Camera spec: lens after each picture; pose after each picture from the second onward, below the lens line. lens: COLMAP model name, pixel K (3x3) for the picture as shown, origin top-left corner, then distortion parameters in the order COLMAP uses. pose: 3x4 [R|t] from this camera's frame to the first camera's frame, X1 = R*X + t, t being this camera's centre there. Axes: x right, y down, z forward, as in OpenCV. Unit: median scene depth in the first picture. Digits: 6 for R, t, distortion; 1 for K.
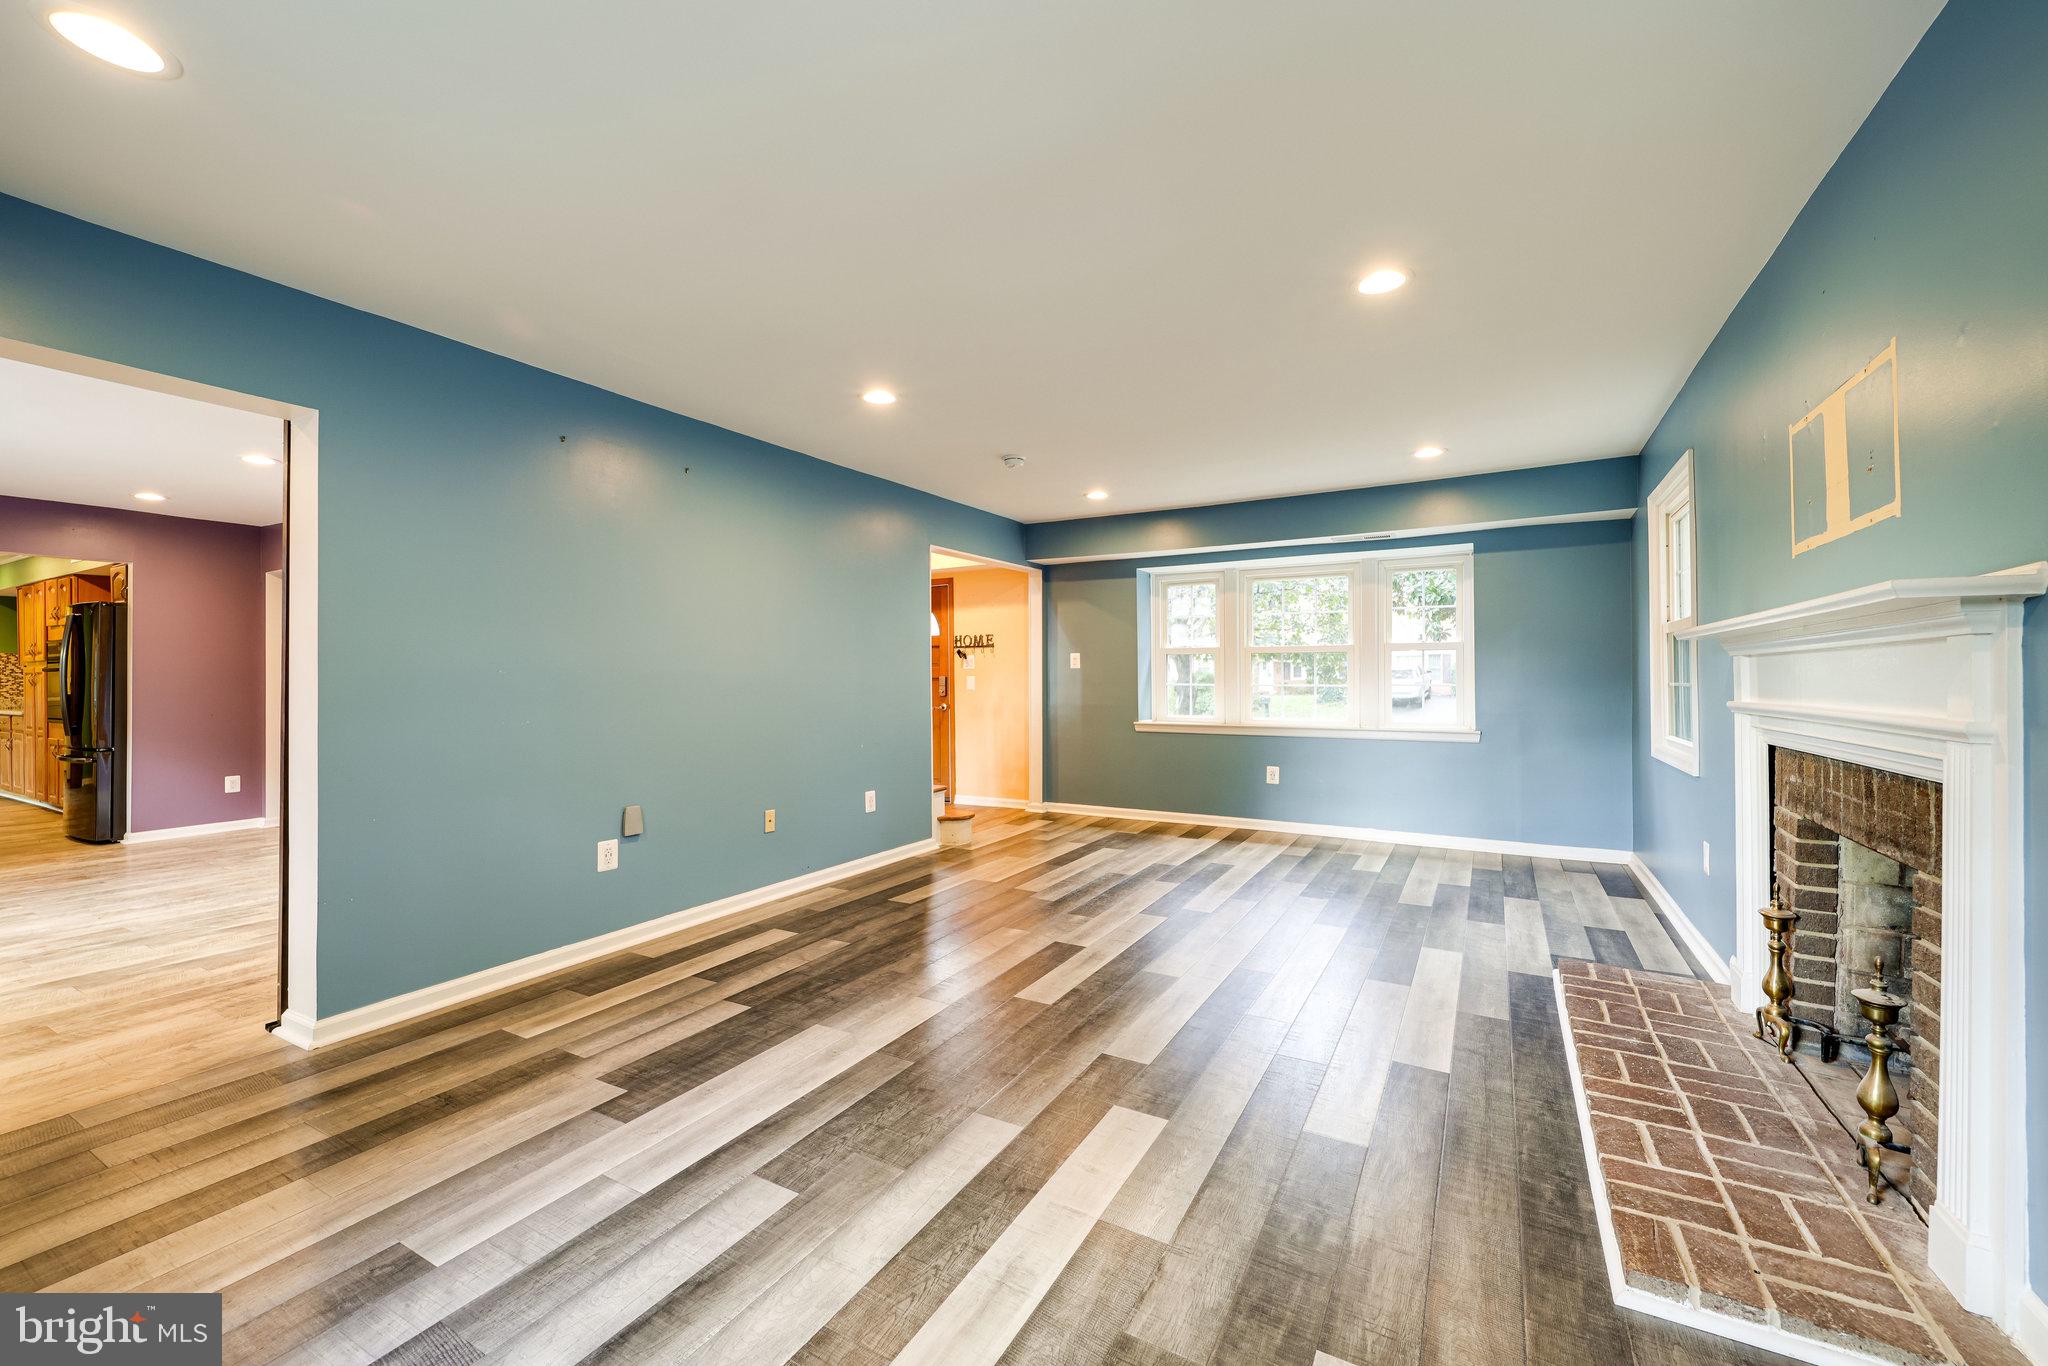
lens RADIAL K [[813.3, 0, 1028.4], [0, 813.3, 668.3], [0, 0, 1]] dist [-0.001221, 0.000002]
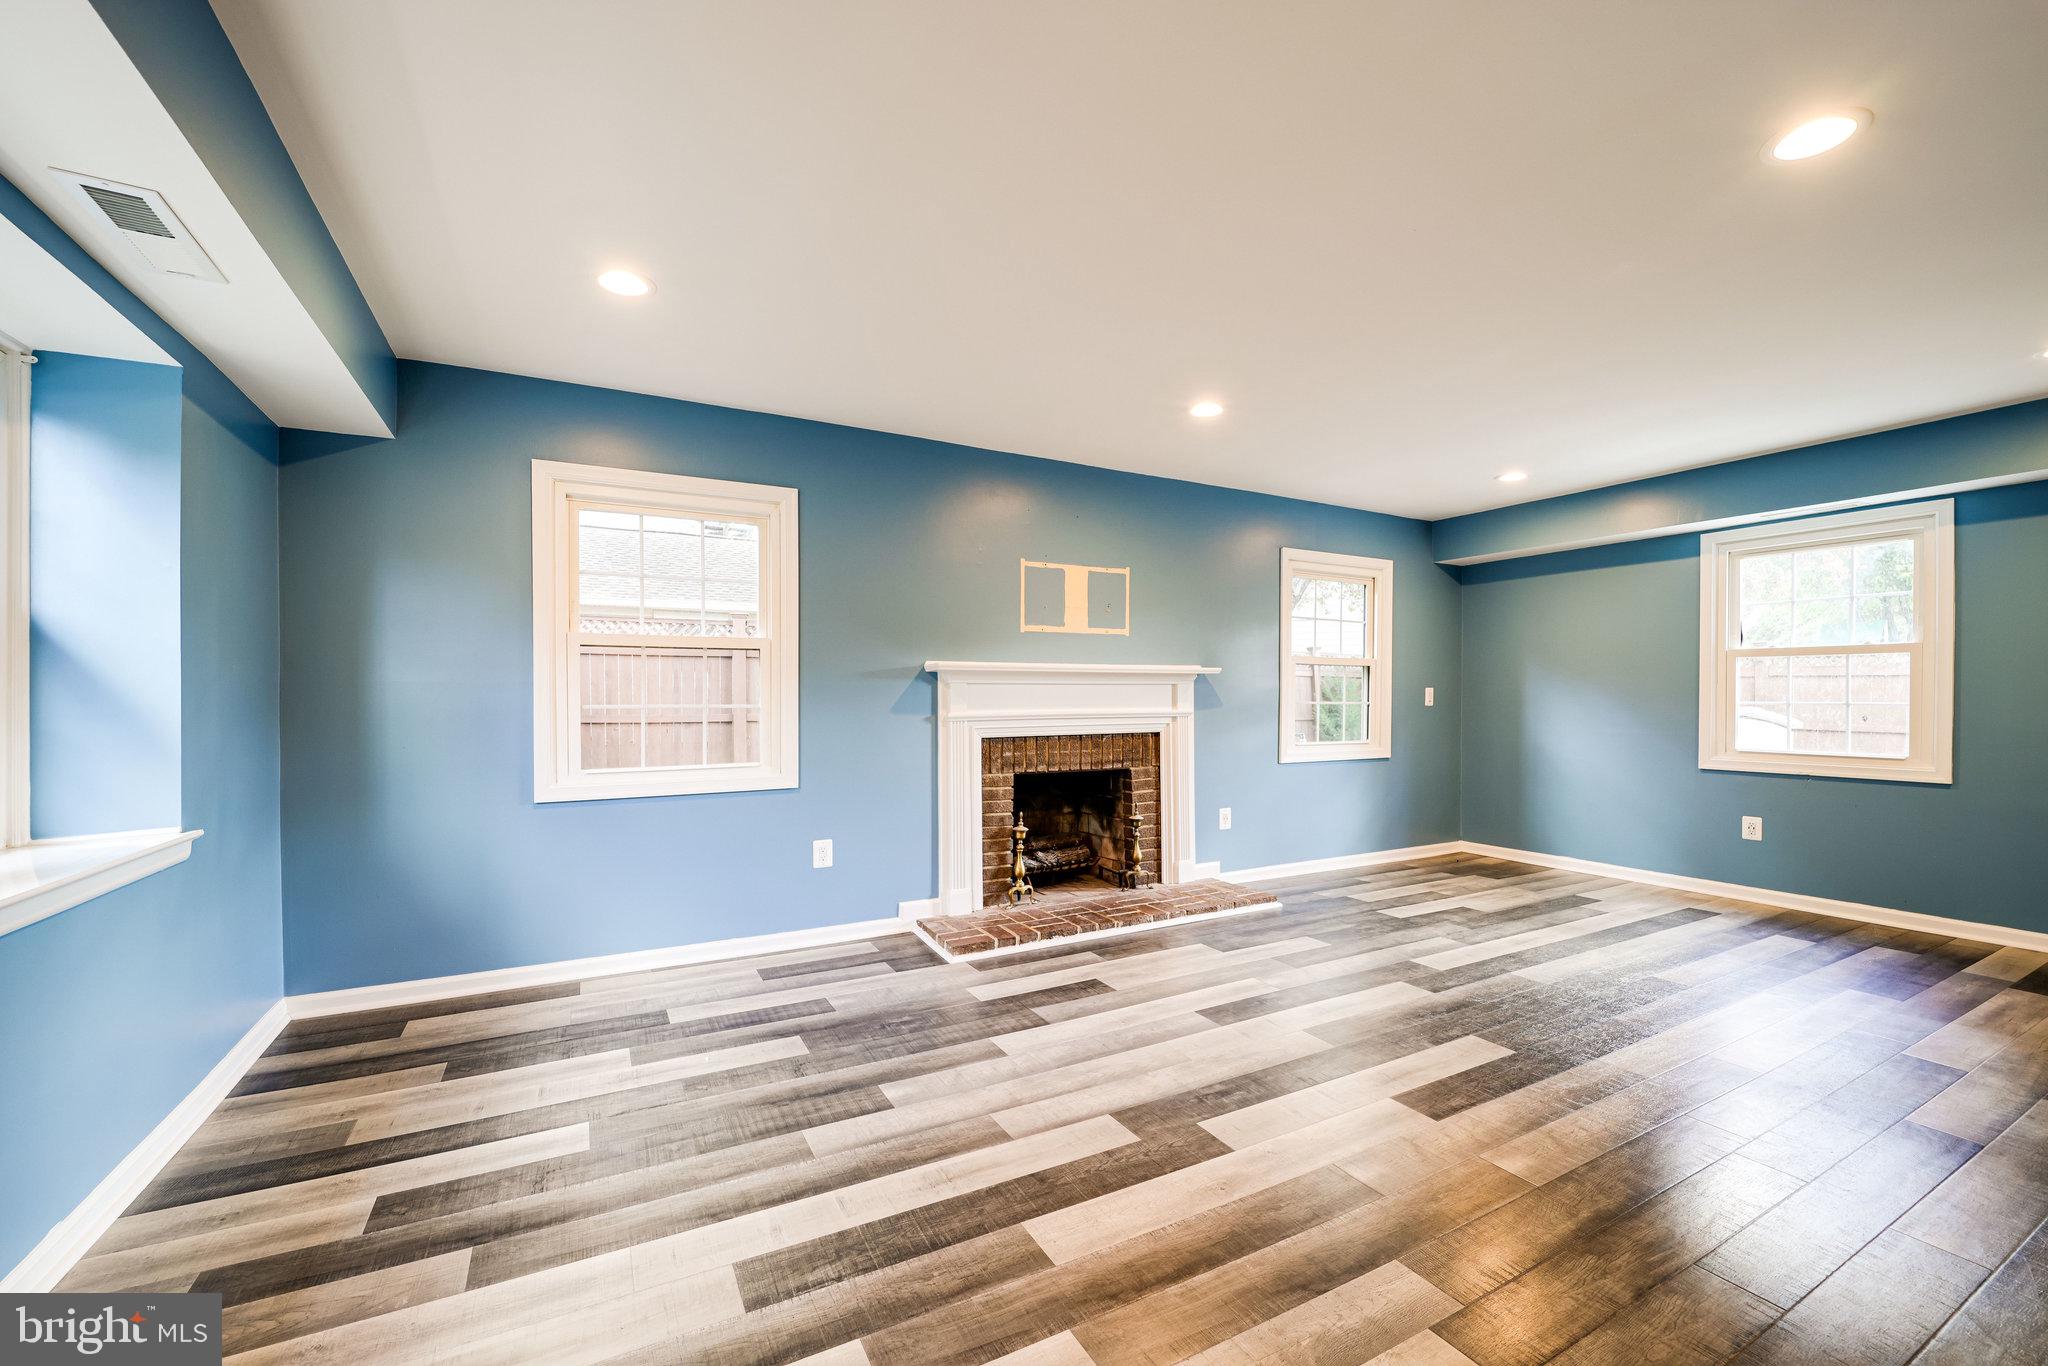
lens RADIAL K [[827.1, 0, 1025.9], [0, 827.1, 697.4], [0, 0, 1]] dist [-0.001715, -0.006293]
pose [[-0.848156, 0.005487, 0.529718, -0.038445], [-0.000021, 0.999946, -0.010391, 0.020585], [-0.529746, -0.008824, -0.848110, 1.797057]]
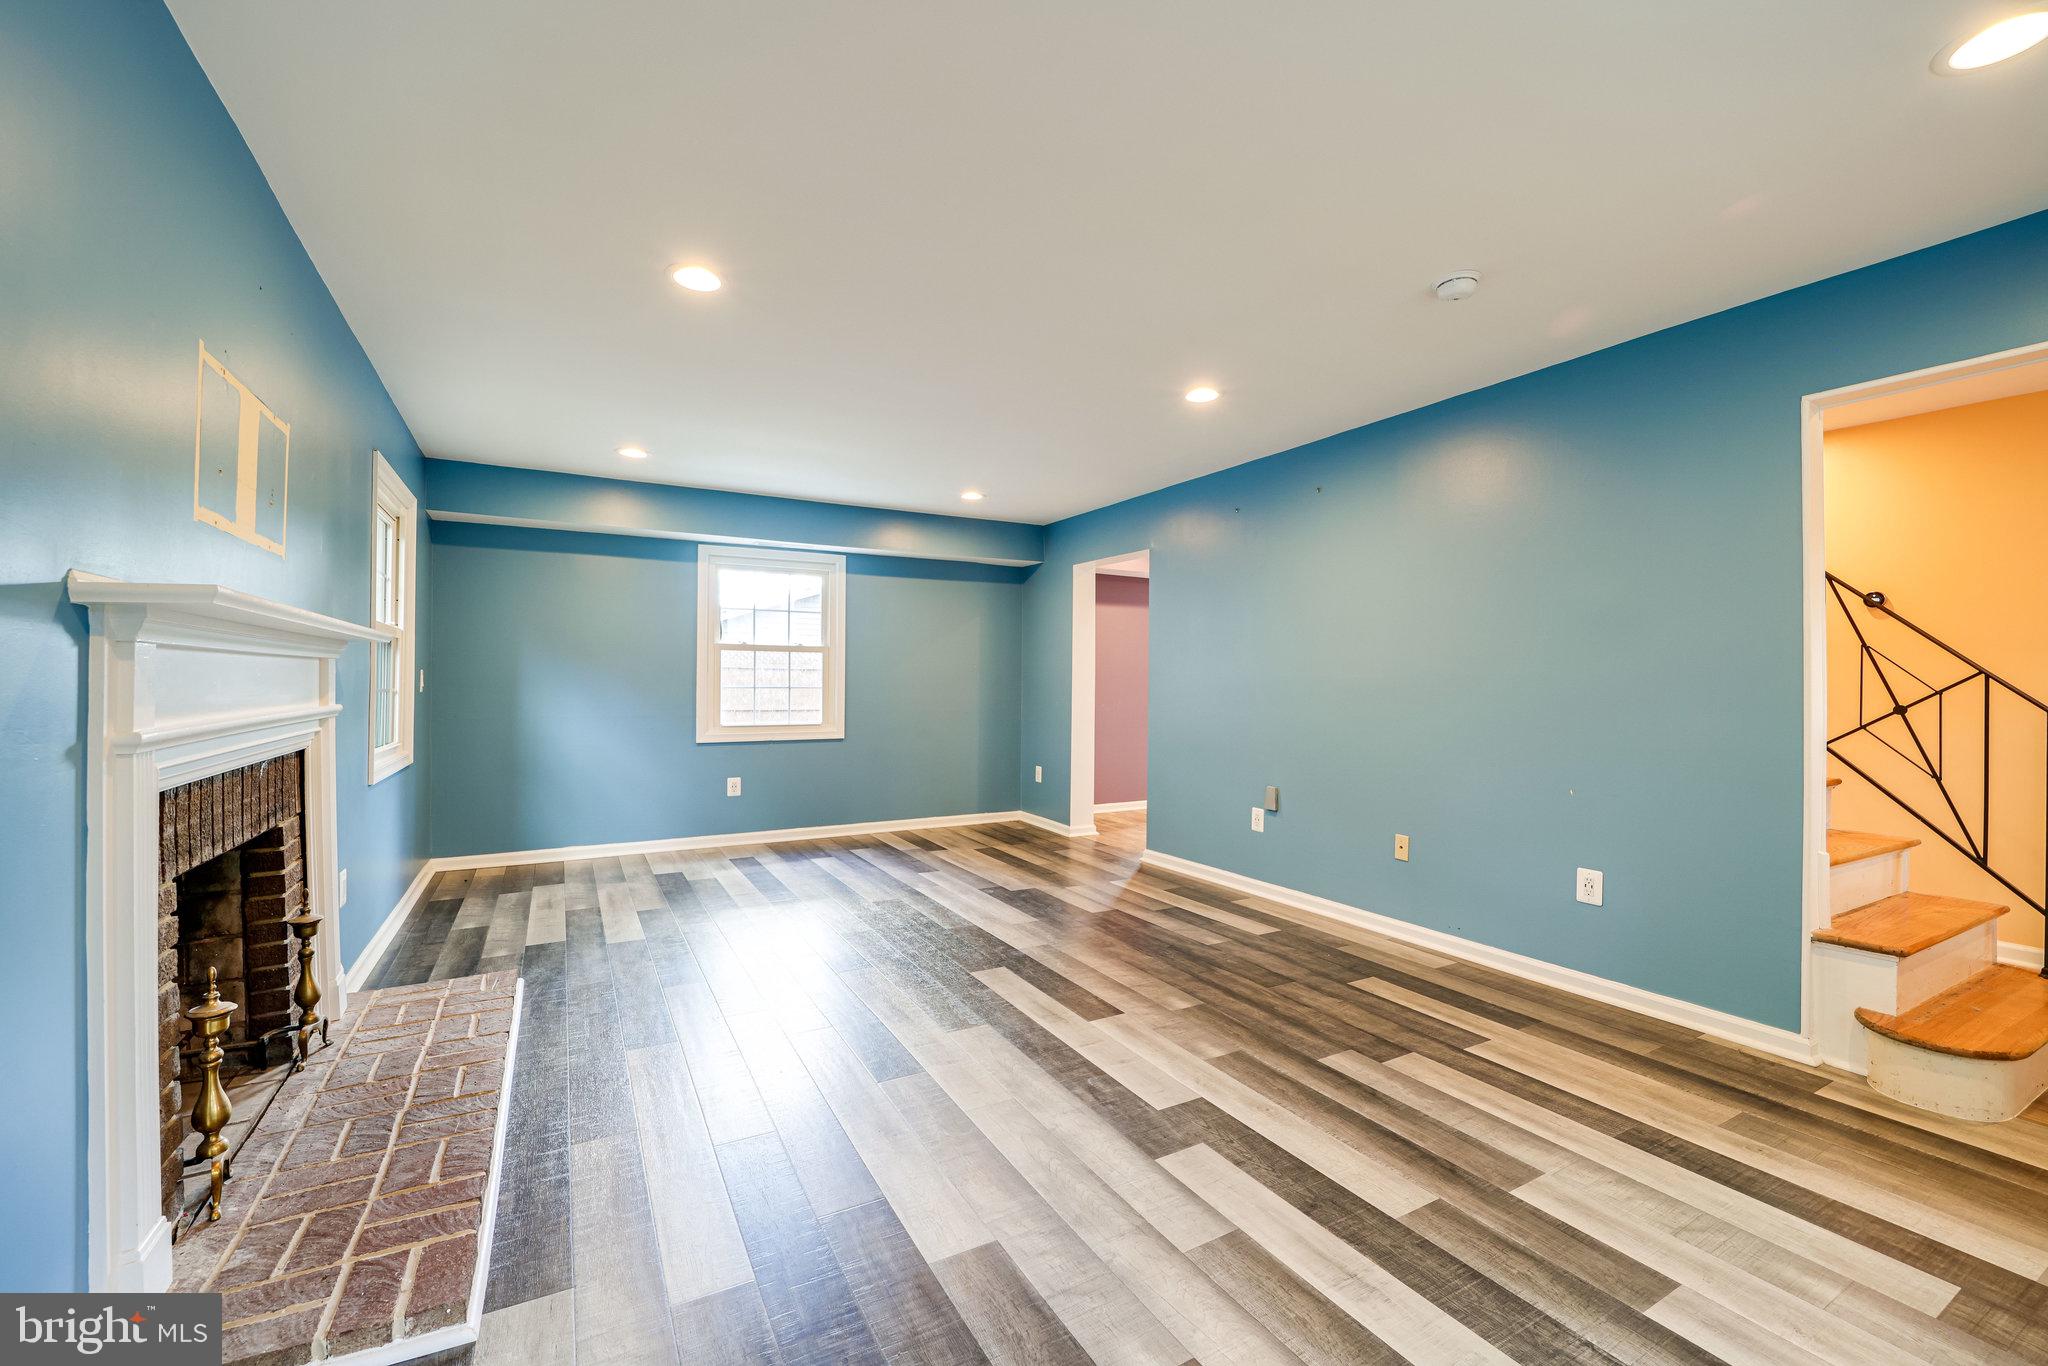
lens RADIAL K [[829.7, 0, 1028.7], [0, 829.7, 680.6], [0, 0, 1]] dist [-0.001162, -0.007028]
pose [[-0.513188, 0.001900, -0.858274, 0.825941], [0.006465, 0.999978, -0.001652, 0.009467], [0.858252, -0.006396, -0.513189, 1.414672]]
